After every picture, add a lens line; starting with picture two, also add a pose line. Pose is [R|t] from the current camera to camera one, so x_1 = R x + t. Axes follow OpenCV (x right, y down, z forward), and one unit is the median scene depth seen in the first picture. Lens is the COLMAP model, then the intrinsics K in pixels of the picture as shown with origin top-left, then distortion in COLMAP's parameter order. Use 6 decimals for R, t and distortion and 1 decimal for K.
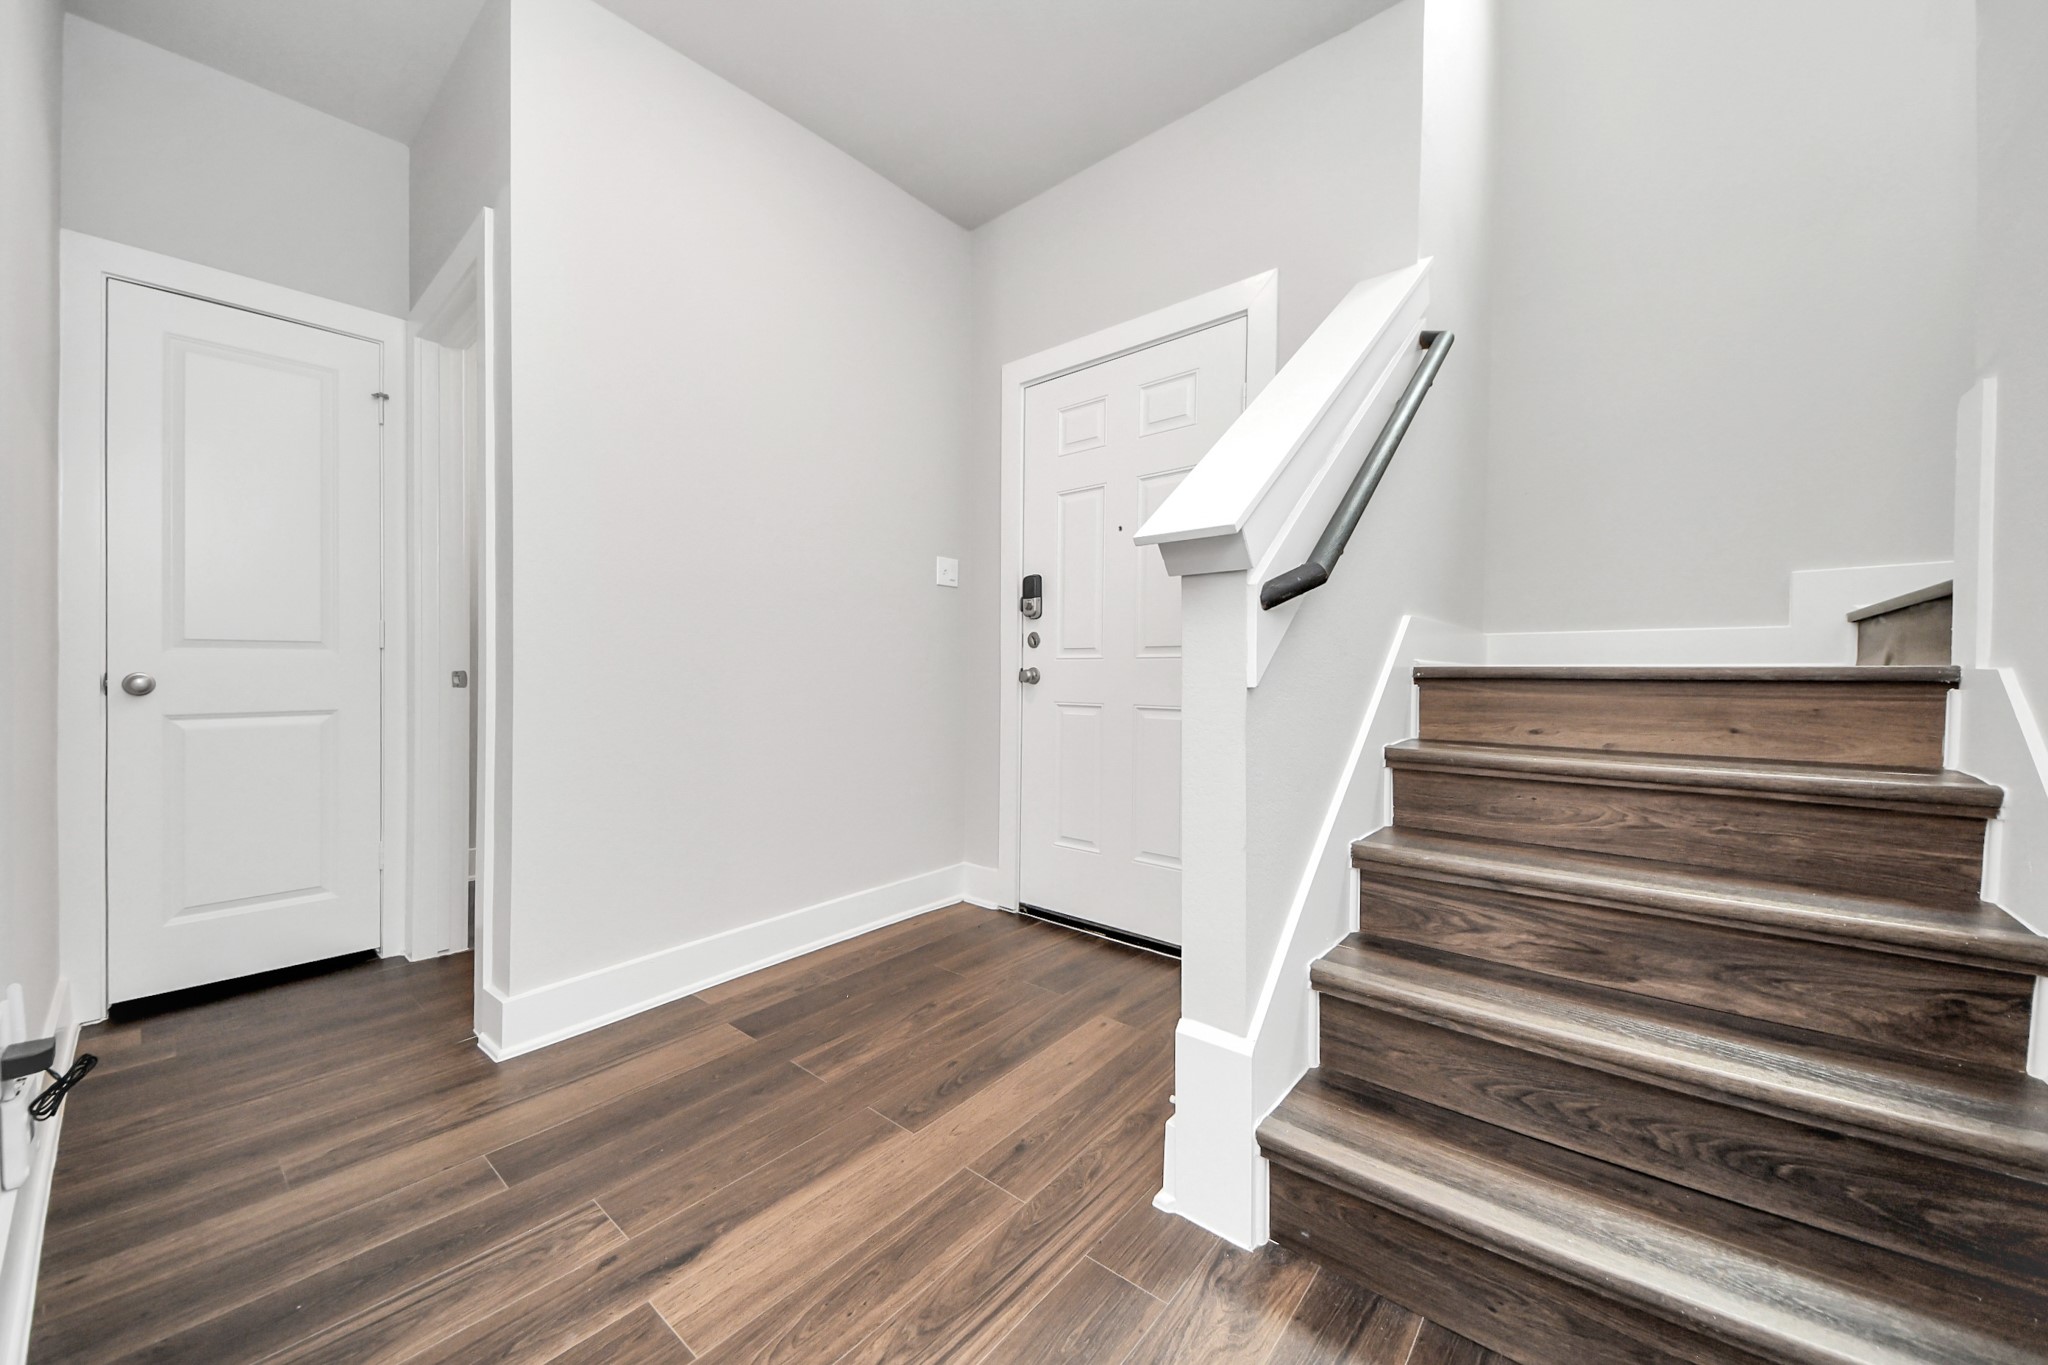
lens RADIAL K [[769.9, 0, 1015.8], [0, 769.9, 654.8], [0, 0, 1]] dist [-0.023275, -0.000250]
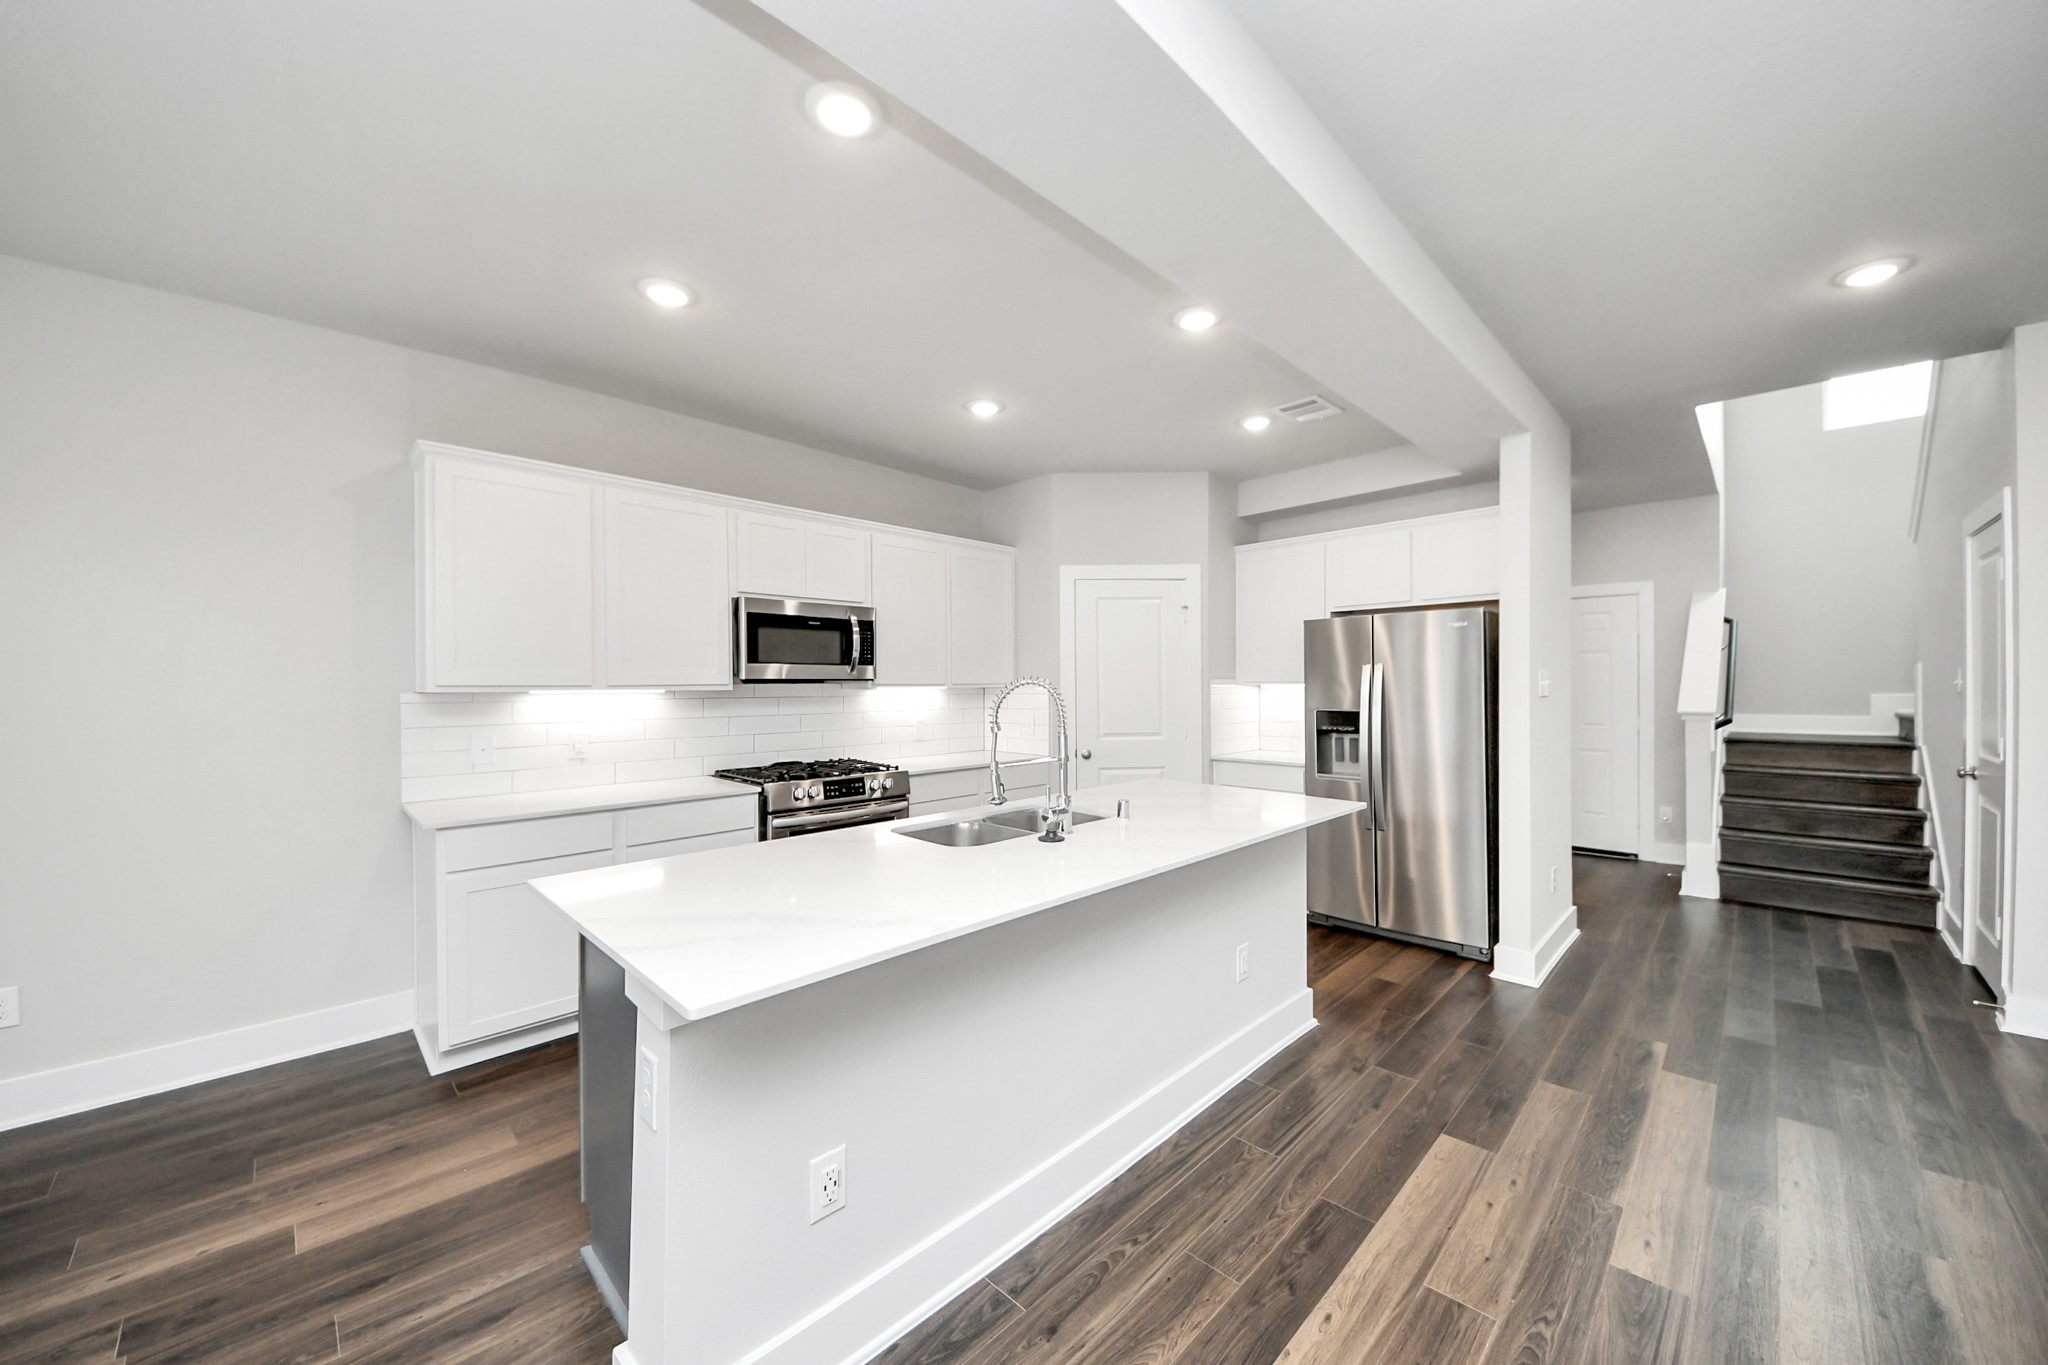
lens RADIAL K [[792.3, 0, 1014.9], [0, 792.3, 685.6], [0, 0, 1]] dist [-0.014761, -0.000406]
pose [[0.998627, -0.002198, -0.052340, -2.630370], [0.002837, 0.999922, 0.012137, -0.299522], [0.052309, -0.012269, 0.998556, -2.721319]]
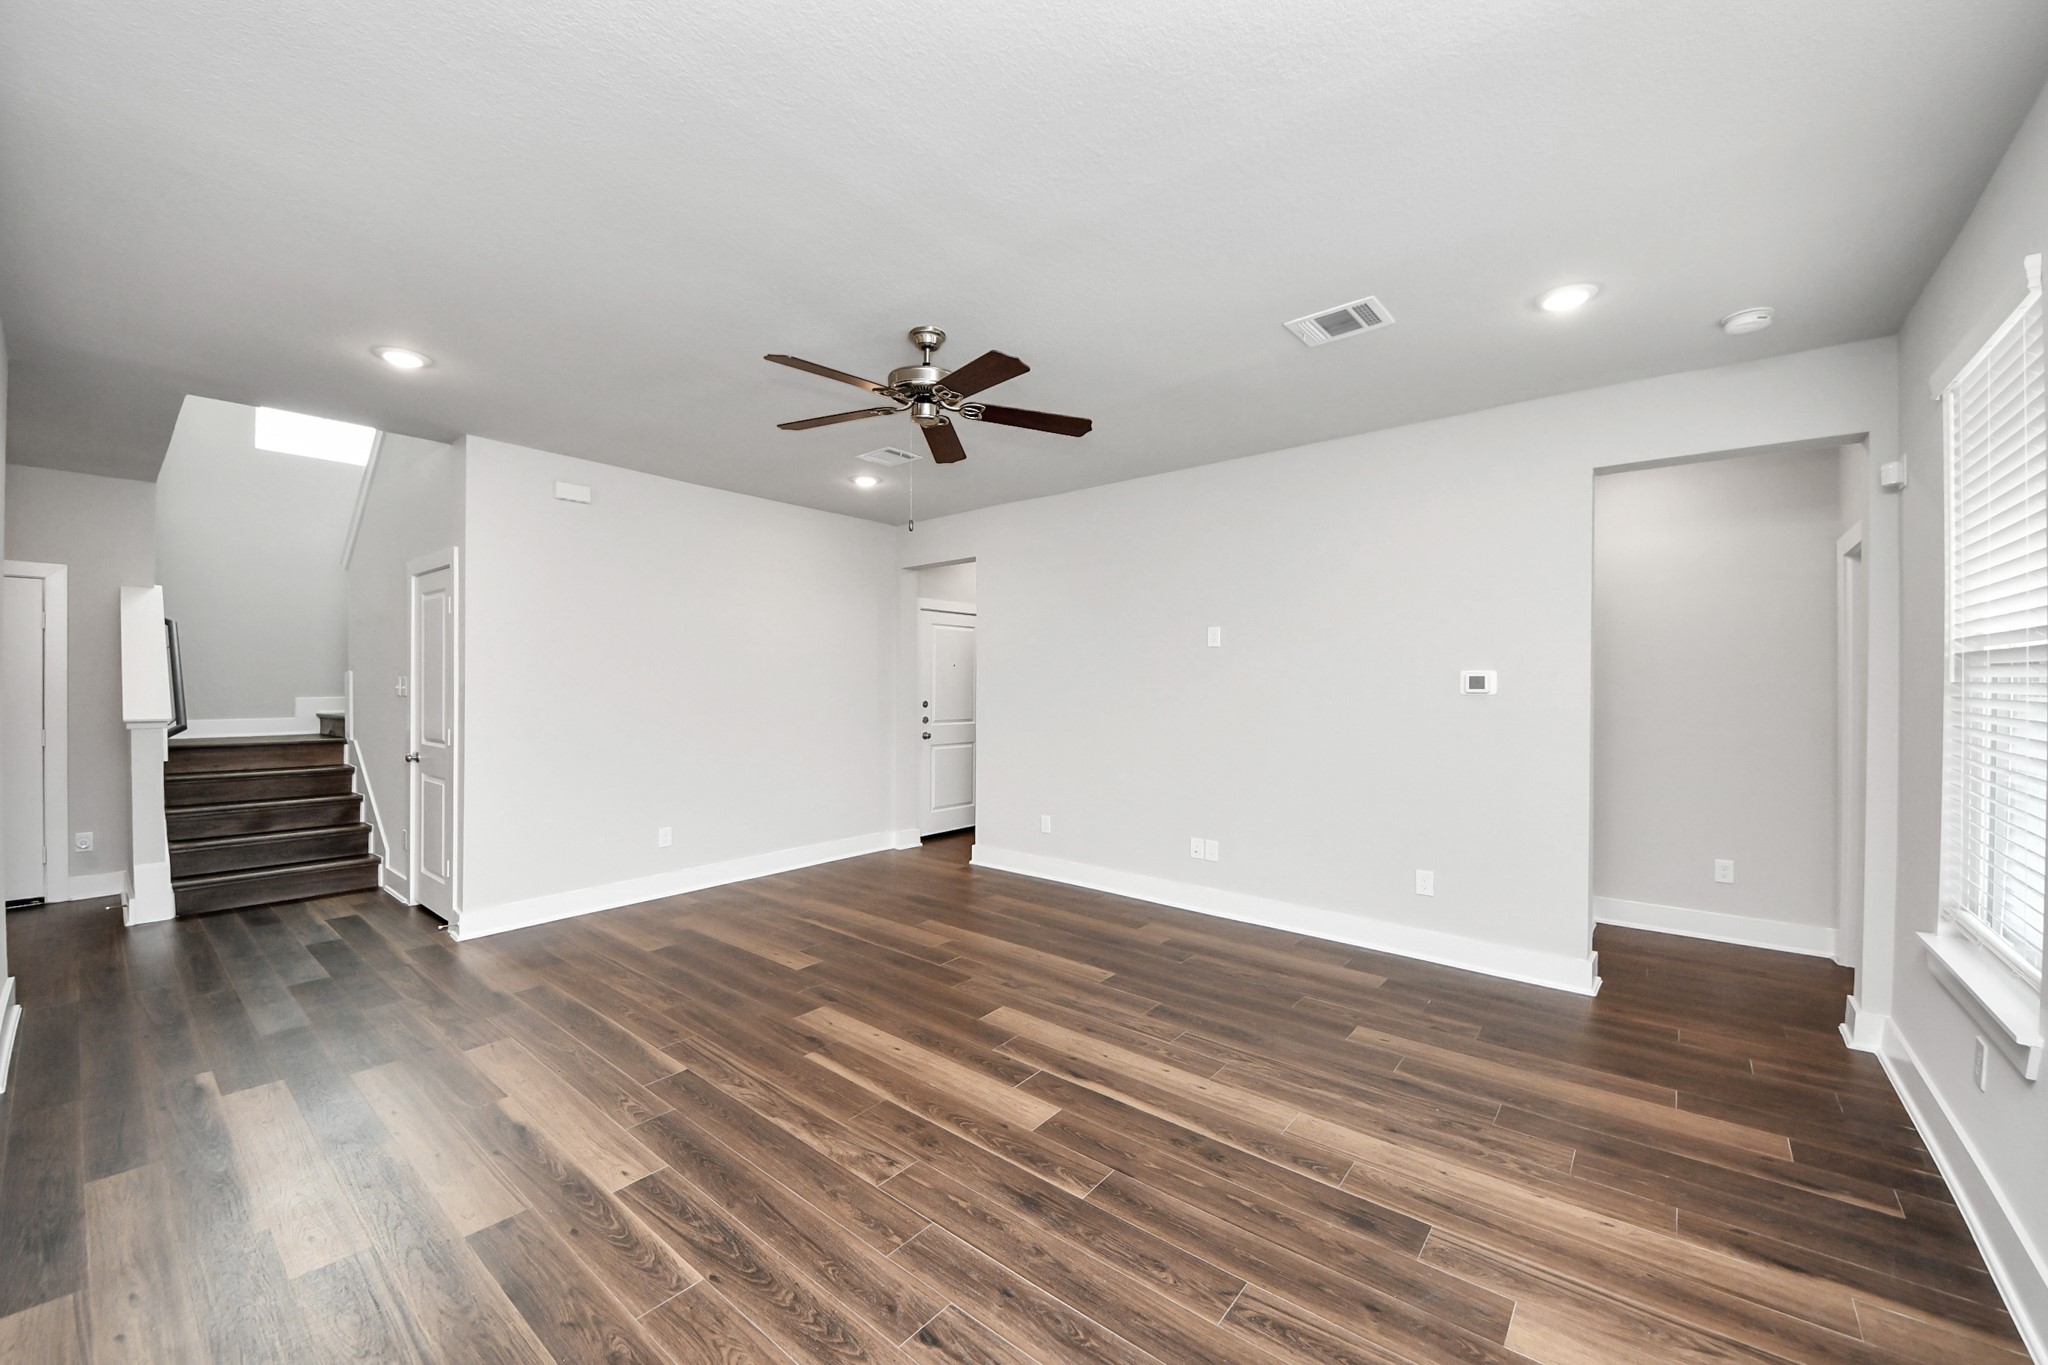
lens RADIAL K [[792.3, 0, 1014.9], [0, 792.3, 685.6], [0, 0, 1]] dist [-0.014761, -0.000406]
pose [[-0.013378, -0.001296, 0.999910, -2.993770], [-0.009265, 0.999956, 0.001172, -0.306335], [-0.999868, -0.009248, -0.013390, -2.551455]]
